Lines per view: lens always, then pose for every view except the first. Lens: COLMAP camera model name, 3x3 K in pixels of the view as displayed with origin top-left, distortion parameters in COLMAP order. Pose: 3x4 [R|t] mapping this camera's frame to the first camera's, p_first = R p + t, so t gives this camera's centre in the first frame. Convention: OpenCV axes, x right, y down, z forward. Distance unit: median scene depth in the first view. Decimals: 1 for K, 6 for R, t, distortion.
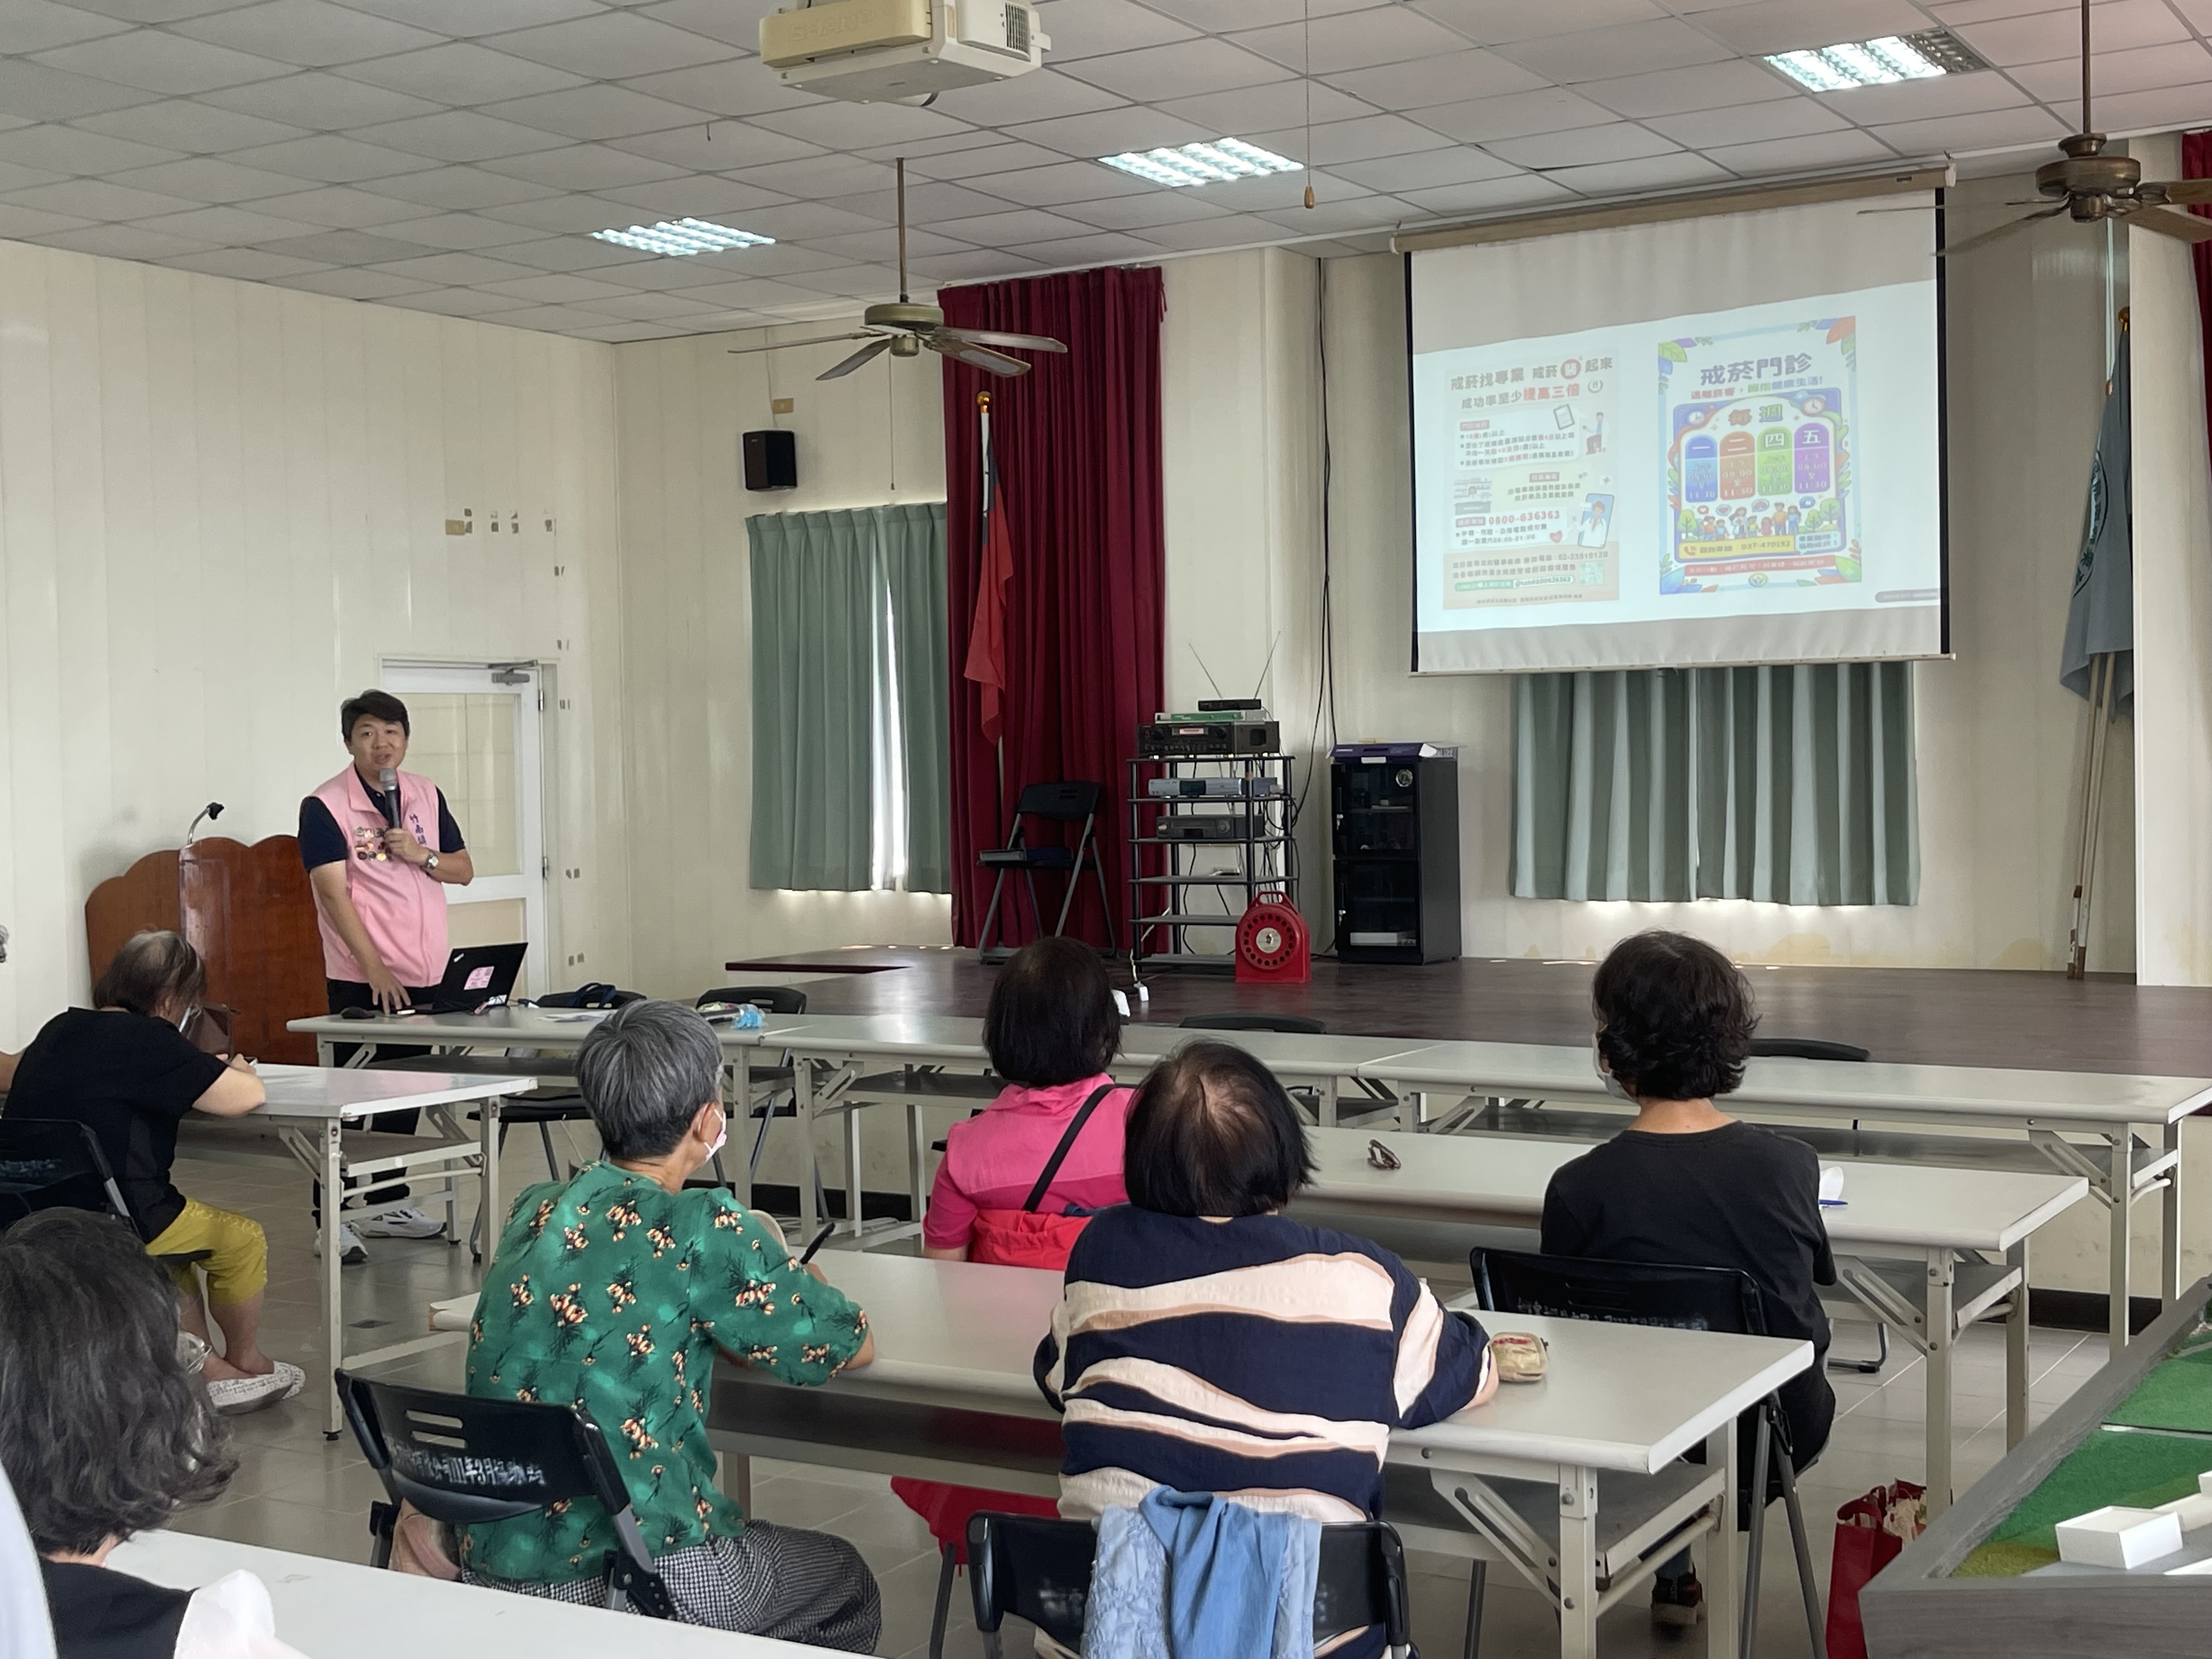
lens RADIAL K [[2758.2, 0, 1145.1], [0, 2758.2, 815.3], [0, 0, 1]] dist [0.052530, 0.000000]
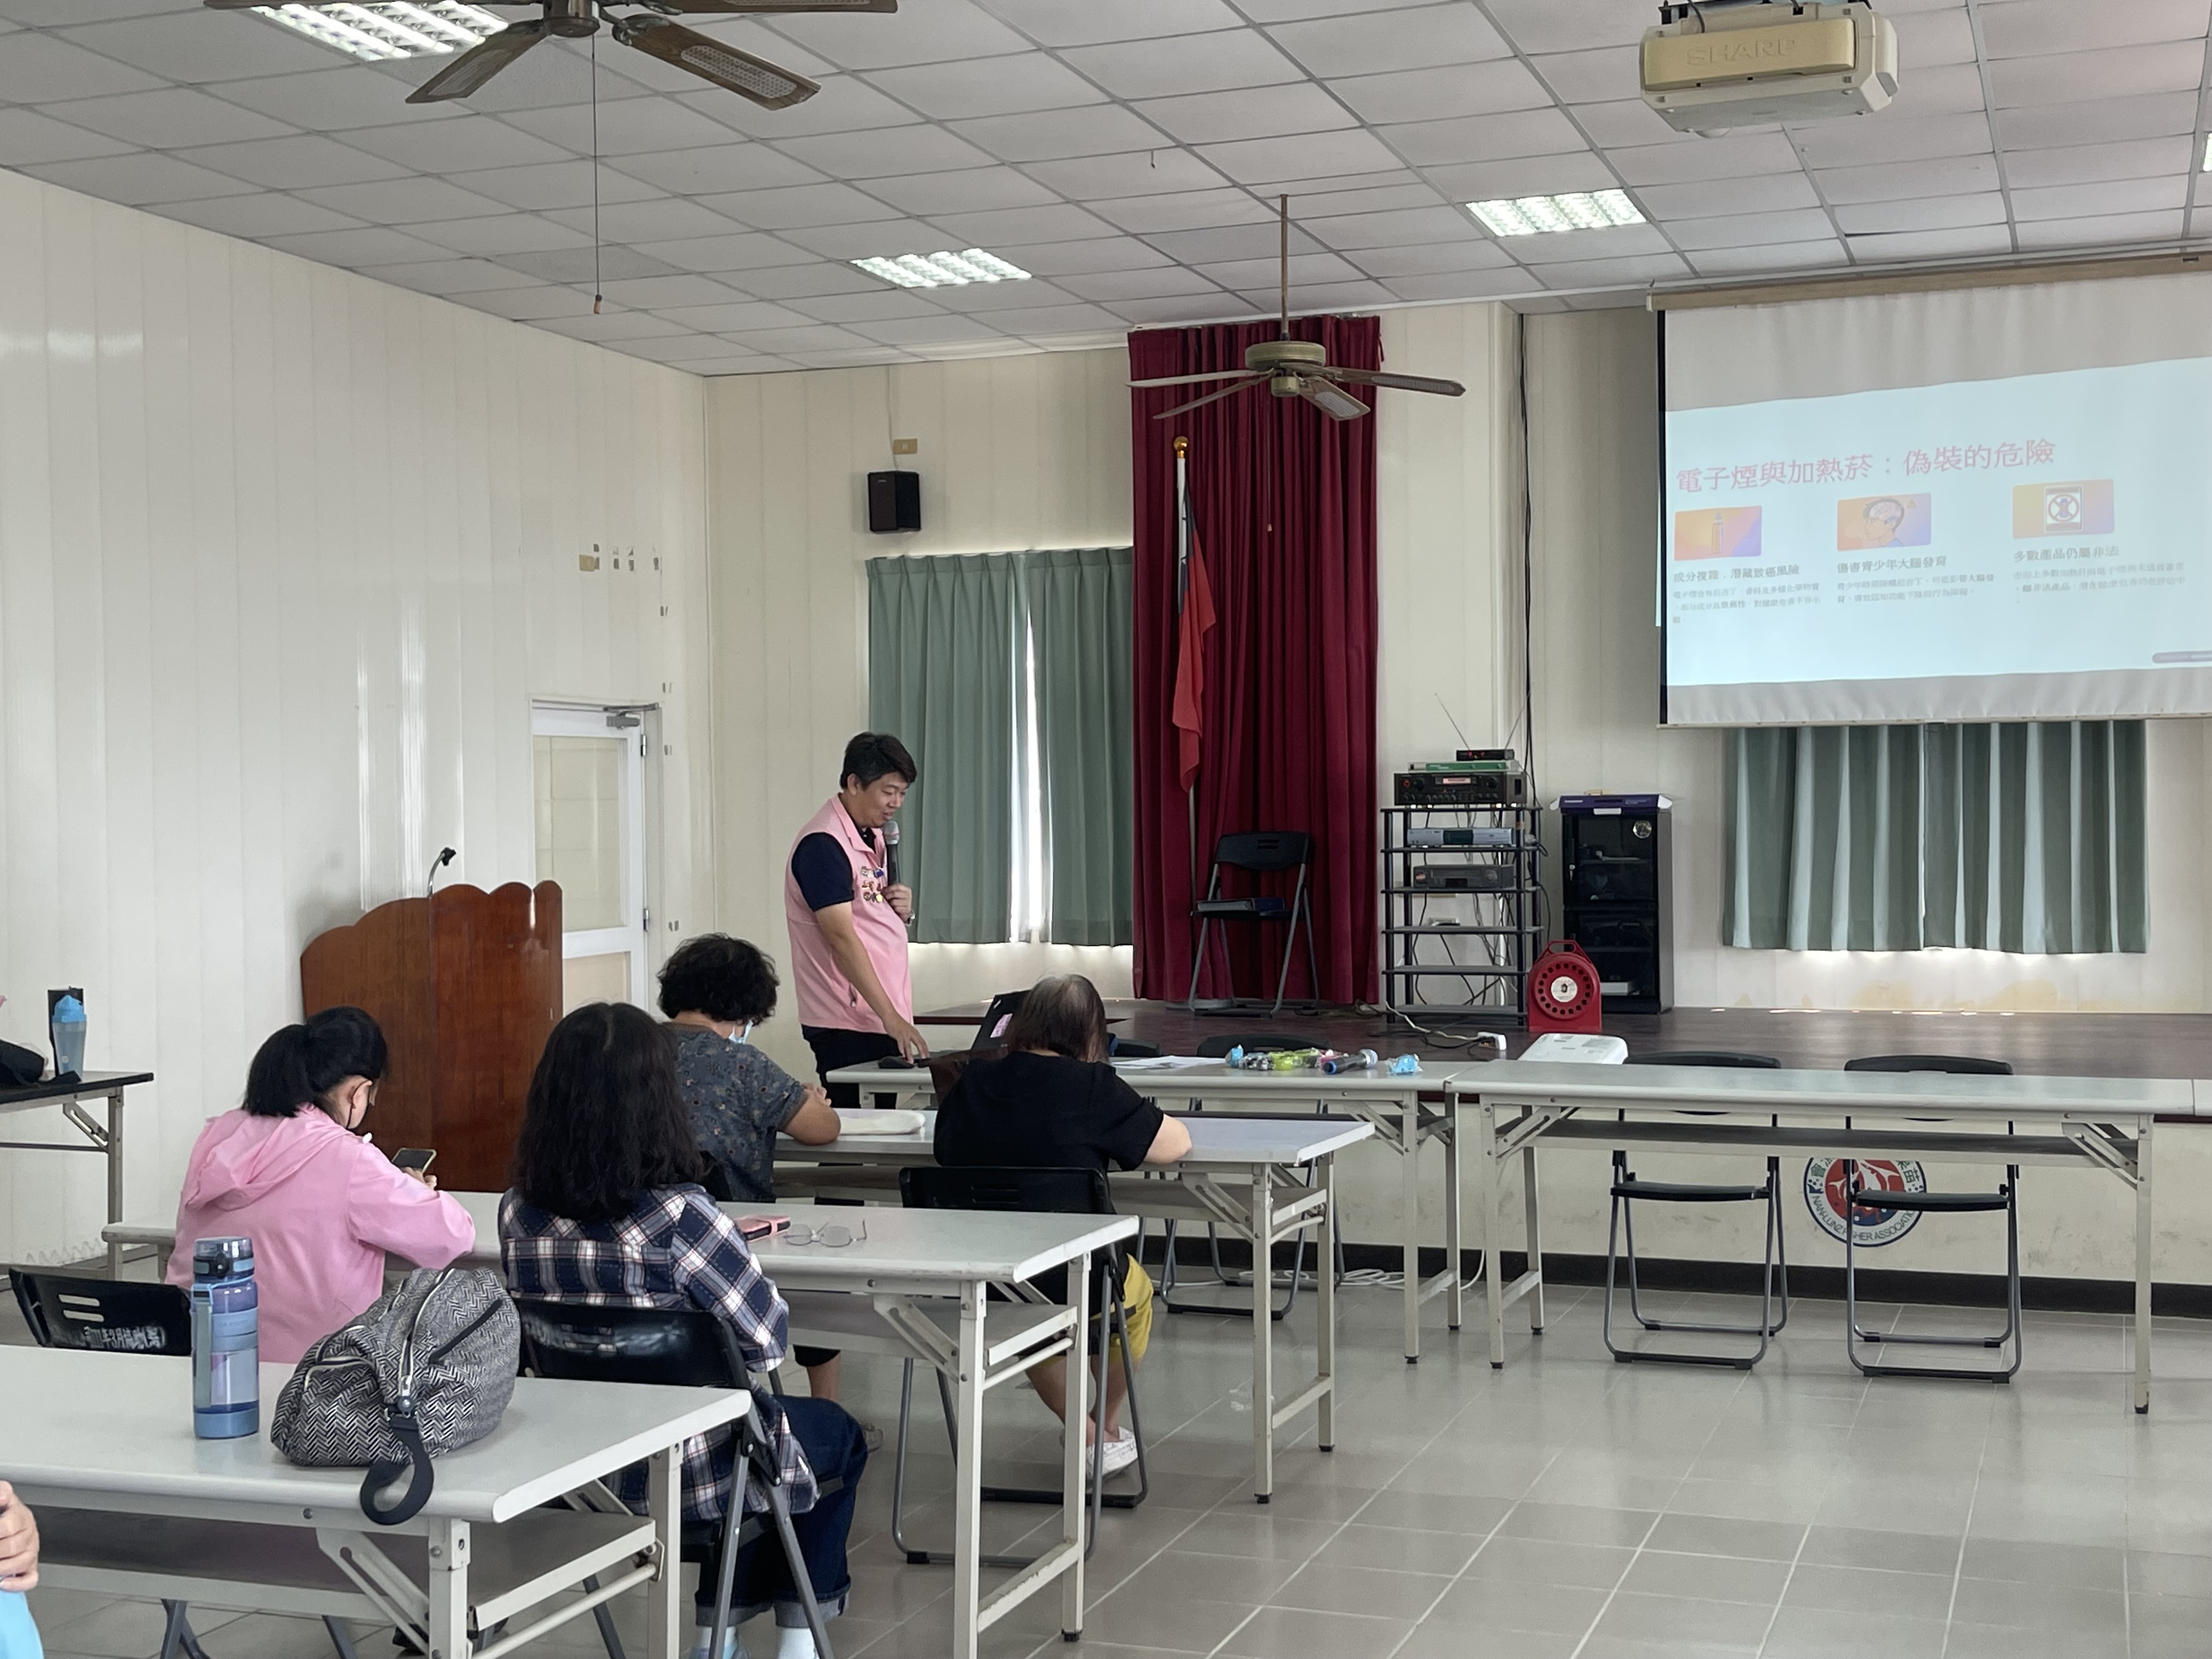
lens RADIAL K [[2758.2, 0, 1048.8], [0, 2758.2, 851.1], [0, 0, 1]] dist [0.052530, 0.000000]
pose [[0.983903, 0.004857, 0.178637, -0.303336], [-0.003010, 0.999939, -0.010611, 0.006039], [-0.178677, 0.009903, 0.983858, 0.040147]]
